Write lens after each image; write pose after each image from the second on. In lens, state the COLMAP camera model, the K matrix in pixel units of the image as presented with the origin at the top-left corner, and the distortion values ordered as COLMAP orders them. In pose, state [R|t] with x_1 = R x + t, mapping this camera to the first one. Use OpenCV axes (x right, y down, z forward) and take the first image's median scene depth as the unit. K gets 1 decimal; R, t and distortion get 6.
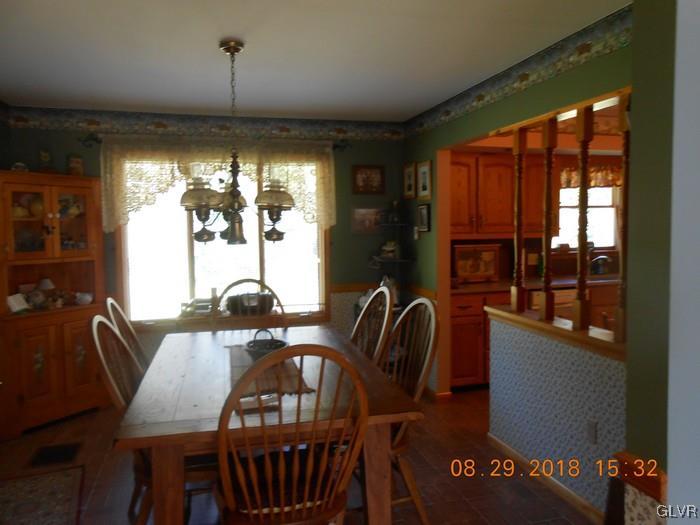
lens RADIAL K [[539.5, 0, 349.7], [0, 539.5, 259.3], [0, 0, 1]] dist [-0.039627, 0.025151]
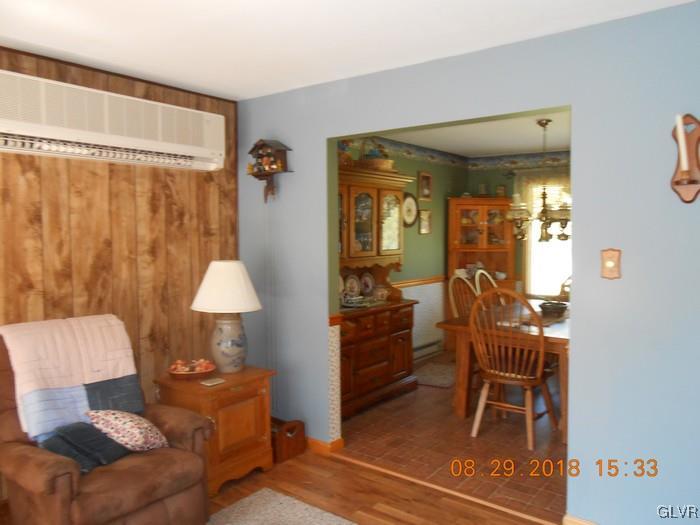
lens RADIAL K [[539.5, 0, 350.4], [0, 539.5, 262.6], [0, 0, 1]] dist [-0.039627, 0.025151]
pose [[0.600285, 0.056730, -0.797772, 0.633076], [-0.056746, 0.997988, 0.028268, 0.018617], [0.797771, 0.028302, 0.602297, -0.386625]]
